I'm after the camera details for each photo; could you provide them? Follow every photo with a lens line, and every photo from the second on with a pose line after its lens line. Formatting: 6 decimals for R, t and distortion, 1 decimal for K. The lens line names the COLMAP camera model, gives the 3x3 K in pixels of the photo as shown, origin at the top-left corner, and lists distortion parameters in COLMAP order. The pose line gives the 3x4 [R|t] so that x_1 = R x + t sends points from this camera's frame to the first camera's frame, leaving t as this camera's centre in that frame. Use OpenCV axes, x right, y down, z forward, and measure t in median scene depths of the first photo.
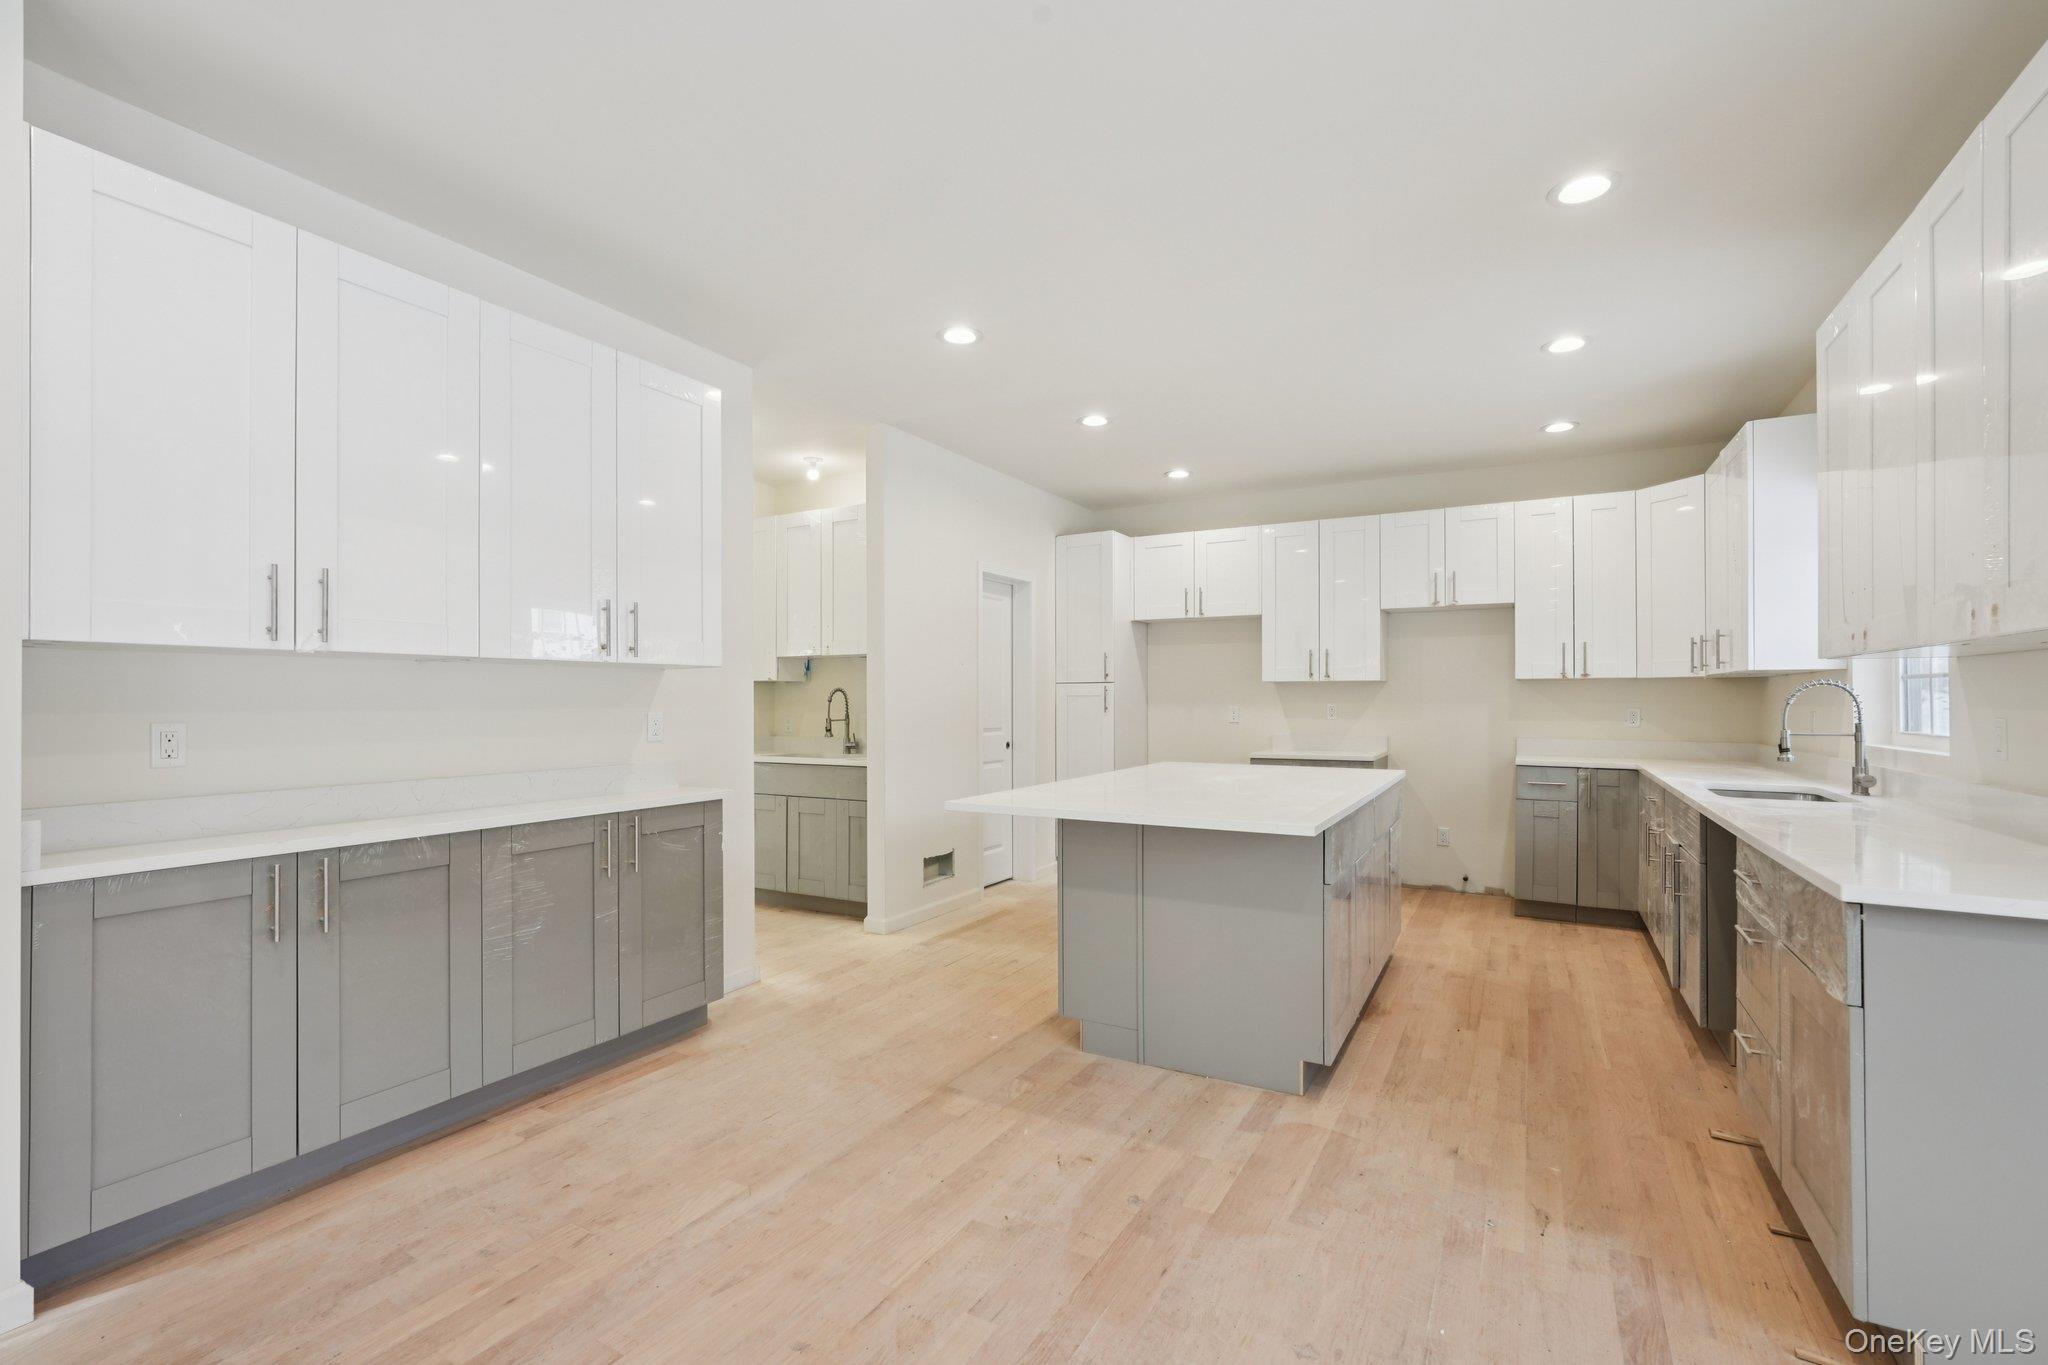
lens RADIAL K [[904.7, 0, 1031.0], [0, 904.7, 685.1], [0, 0, 1]] dist [-0.000808, 0.000285]
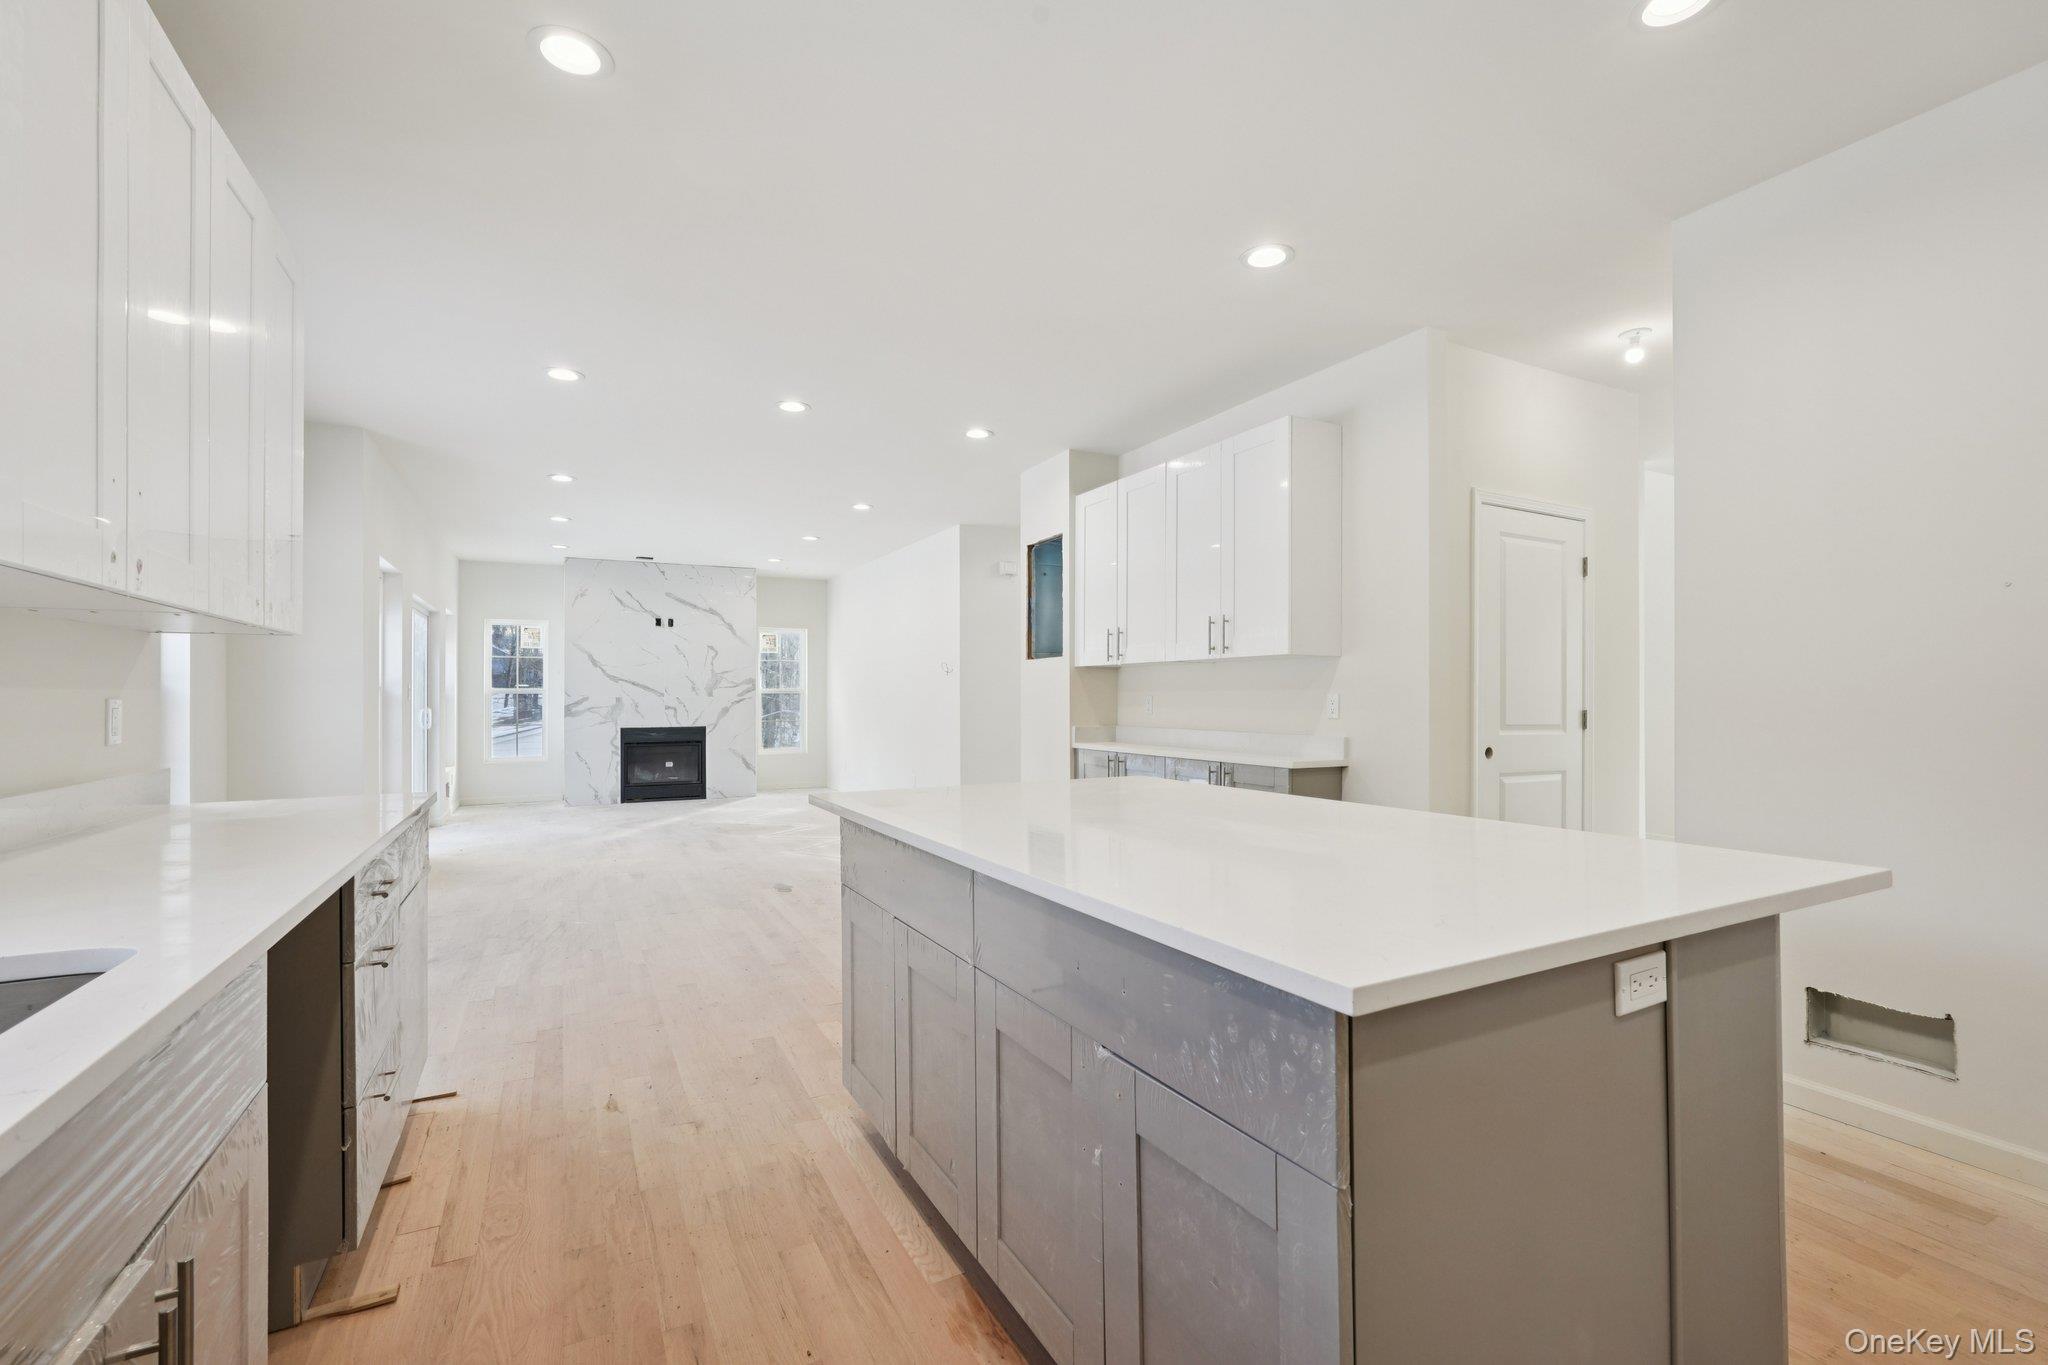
lens RADIAL K [[904.7, 0, 1031.0], [0, 904.7, 685.1], [0, 0, 1]] dist [-0.000808, 0.000285]
pose [[-0.549847, -0.006167, -0.835243, 0.855977], [0.021318, 0.999543, -0.021414, 0.039123], [0.834993, -0.029580, -0.549465, 1.446826]]
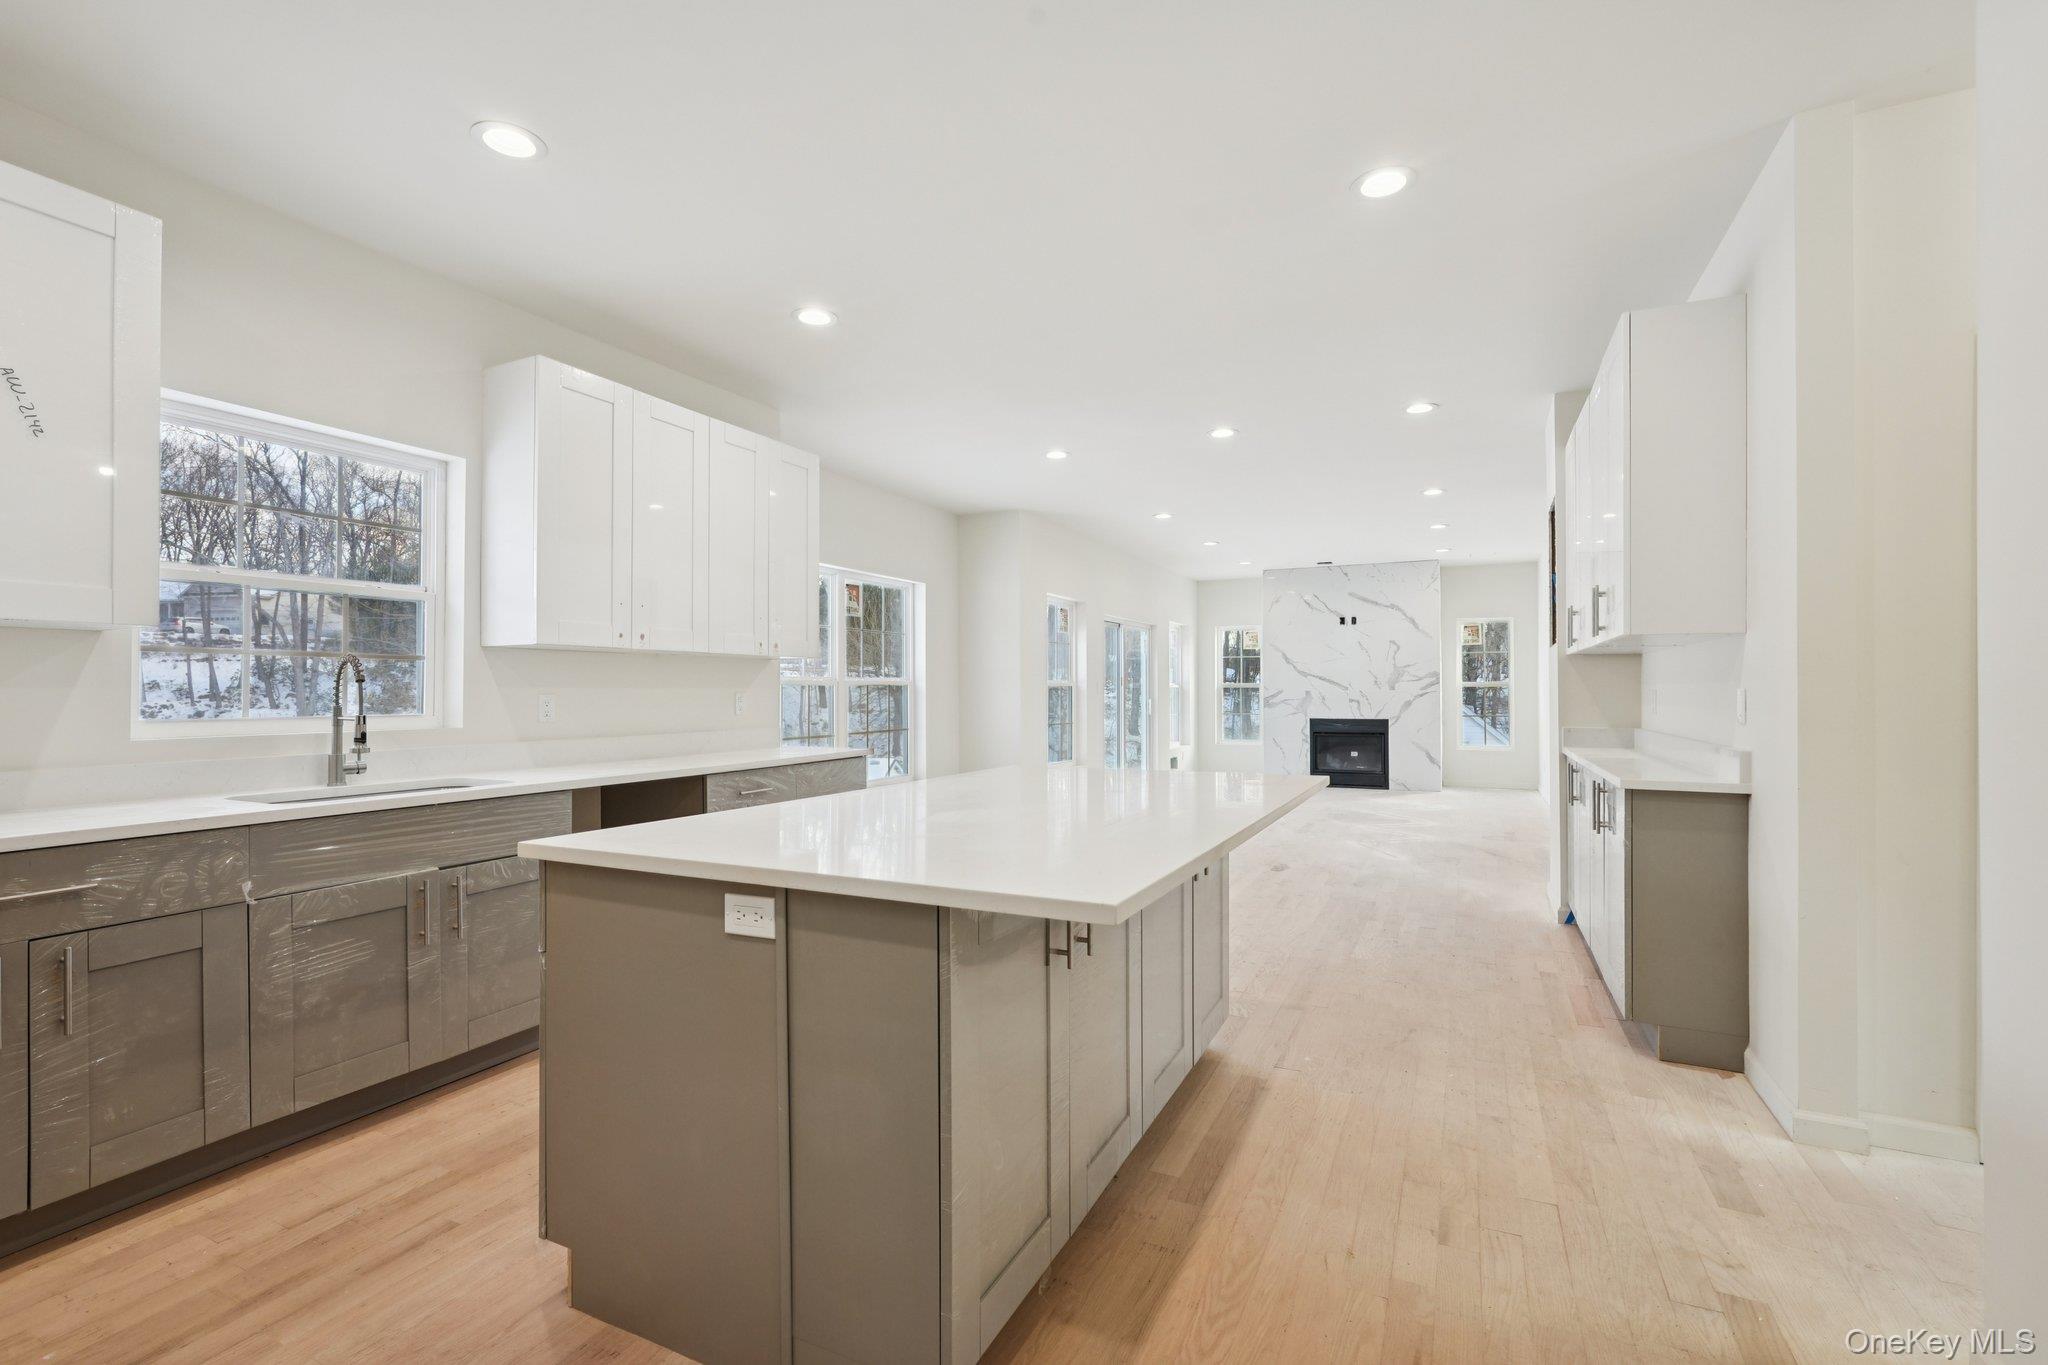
lens RADIAL K [[904.7, 0, 1031.0], [0, 904.7, 685.1], [0, 0, 1]] dist [-0.000808, 0.000285]
pose [[-0.998520, 0.005072, -0.054153, 0.283488], [0.006574, 0.999598, -0.027585, 0.050619], [0.053992, -0.027900, -0.998152, 1.938809]]
